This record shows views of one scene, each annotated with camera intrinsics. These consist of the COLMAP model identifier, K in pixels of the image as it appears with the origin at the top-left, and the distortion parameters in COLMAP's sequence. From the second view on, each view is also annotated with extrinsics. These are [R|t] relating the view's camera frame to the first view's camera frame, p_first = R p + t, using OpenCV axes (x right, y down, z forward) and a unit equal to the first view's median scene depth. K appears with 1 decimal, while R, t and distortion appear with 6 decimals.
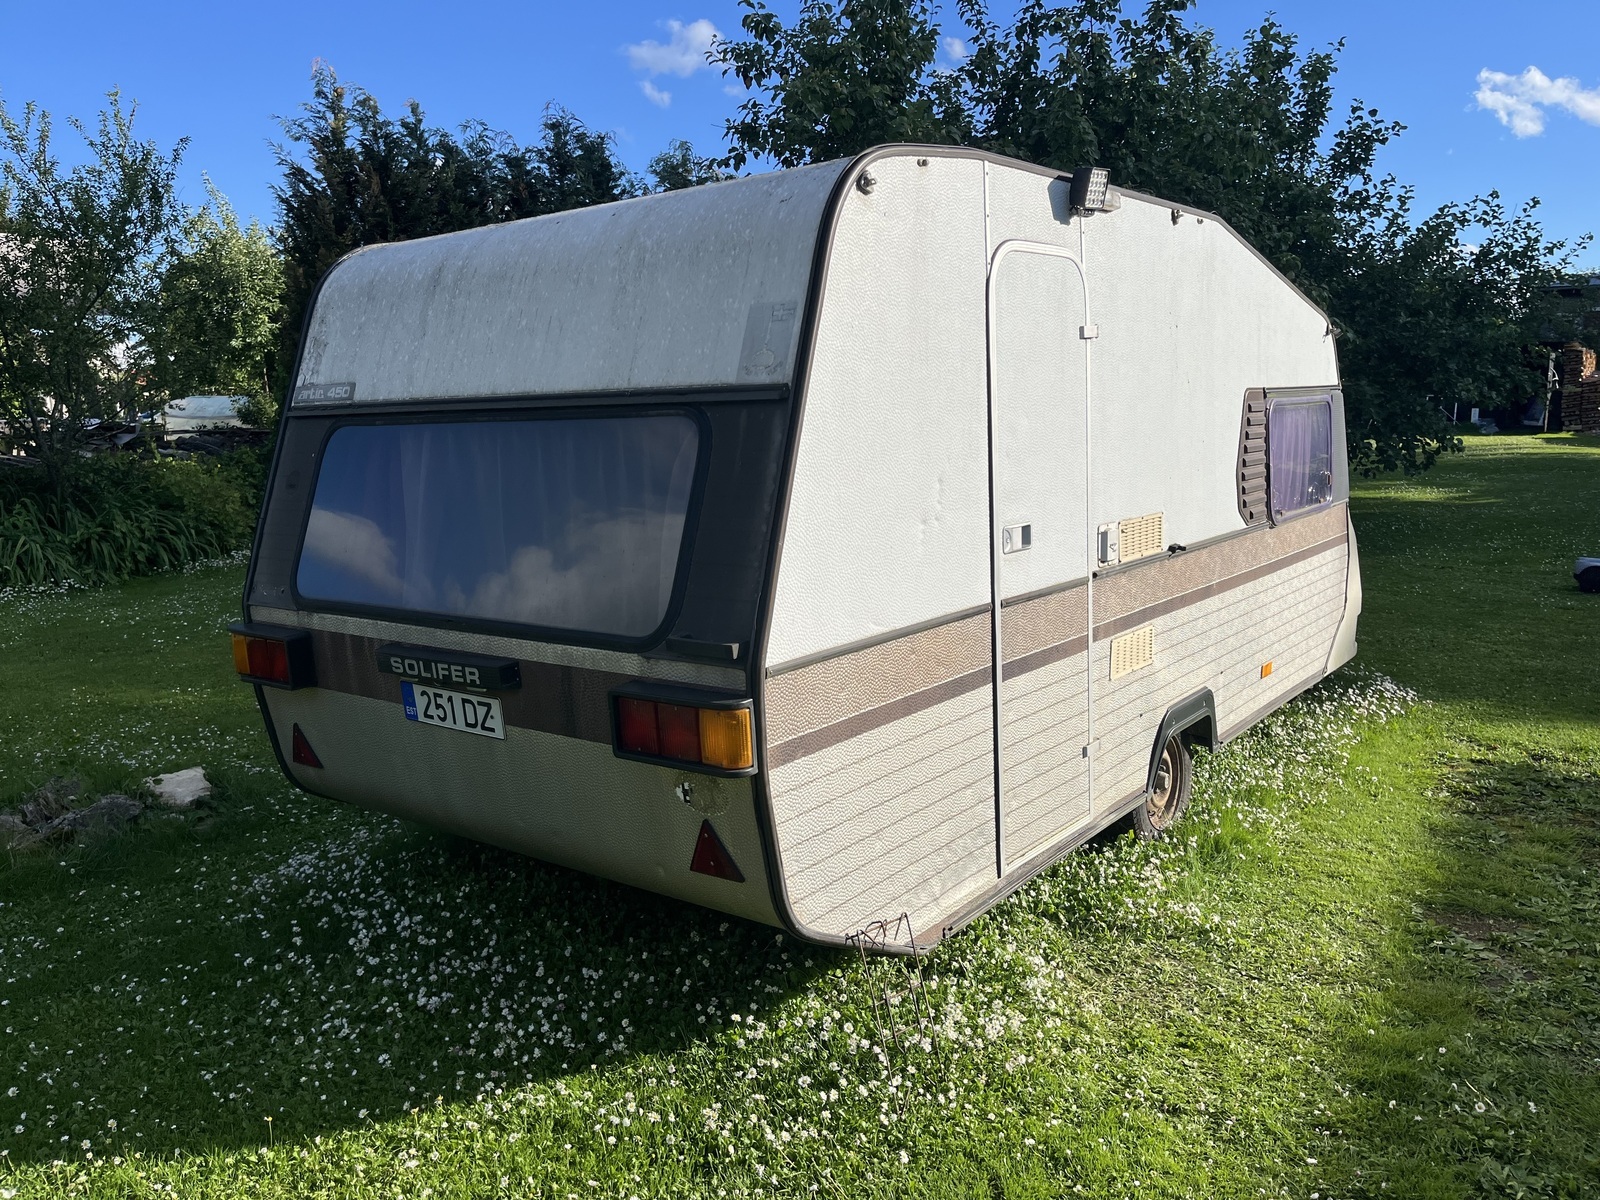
lens RADIAL K [[1214.0, 0, 800.0], [0, 1214.0, 600.0], [0, 0, 1]] dist [0.070280, -0.094216]
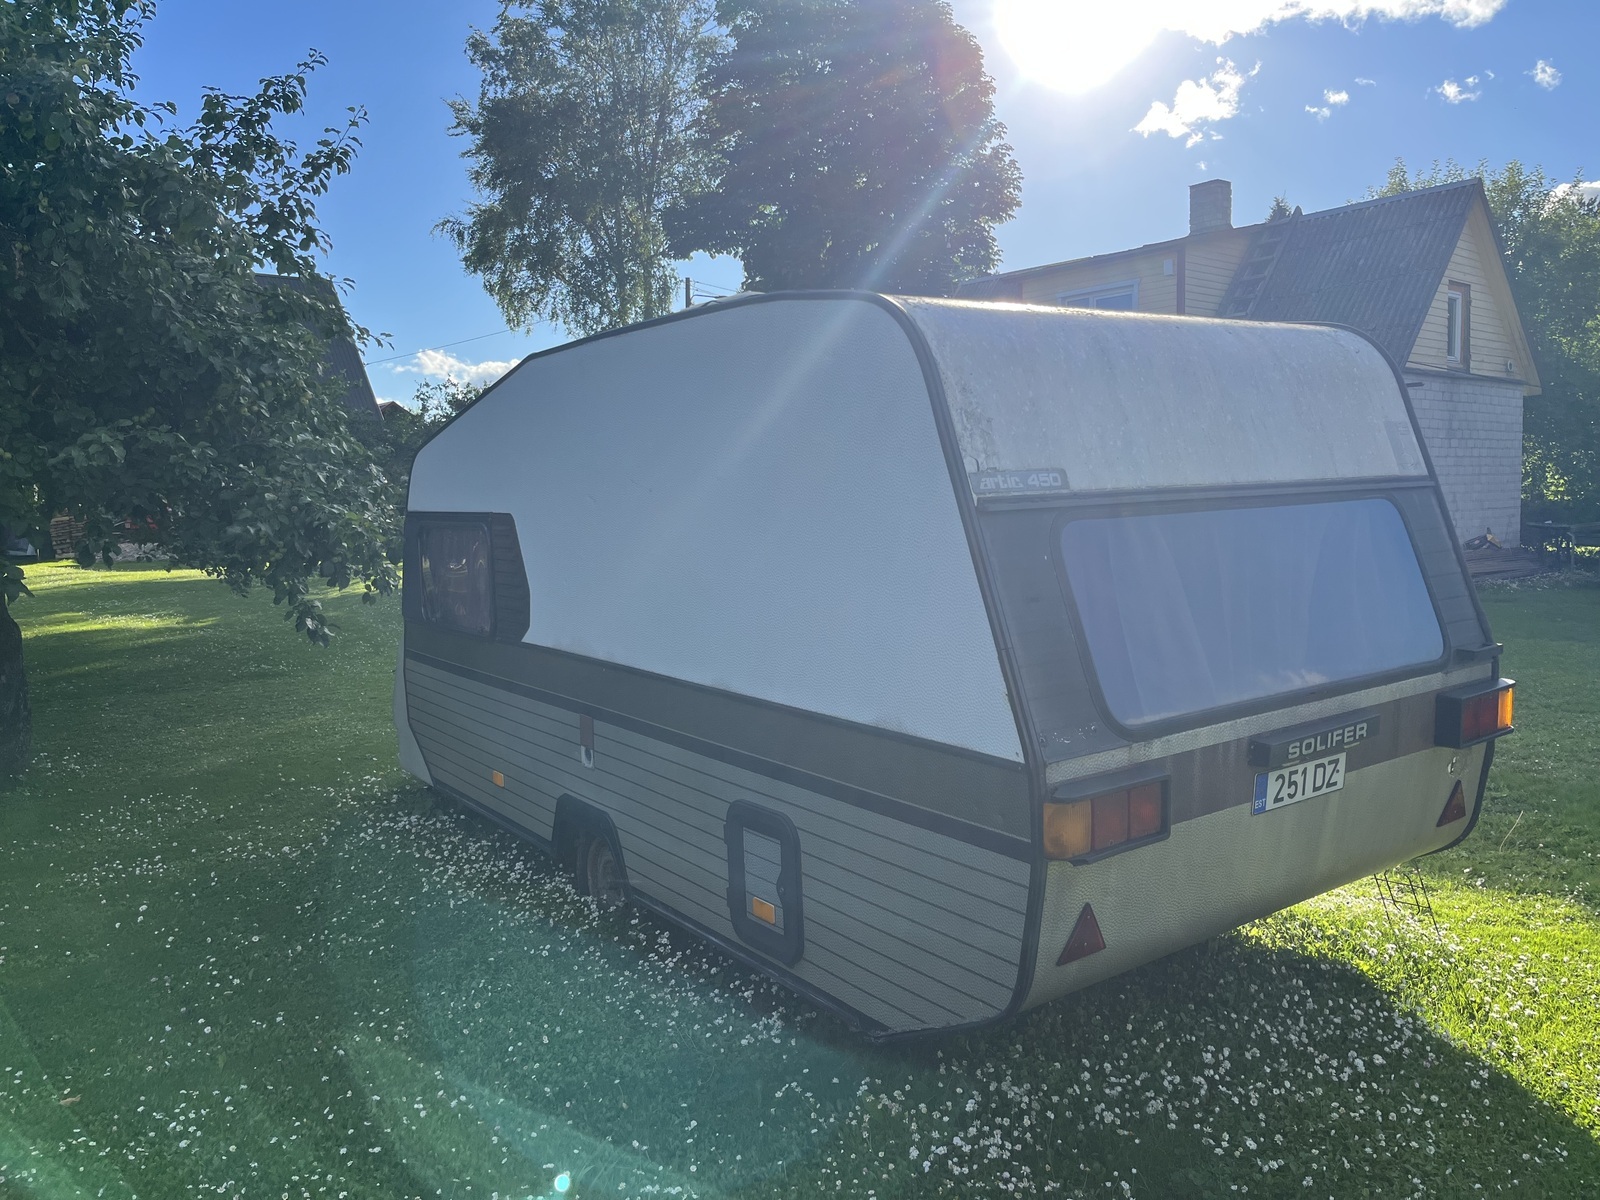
lens RADIAL K [[1214.0, 0, 800.0], [0, 1214.0, 600.0], [0, 0, 1]] dist [0.070280, -0.094216]
pose [[0.275616, -0.067566, 0.958890, -1.401542], [0.171394, 0.984997, 0.020142, -0.157479], [-0.945865, 0.158796, 0.283062, 1.091994]]
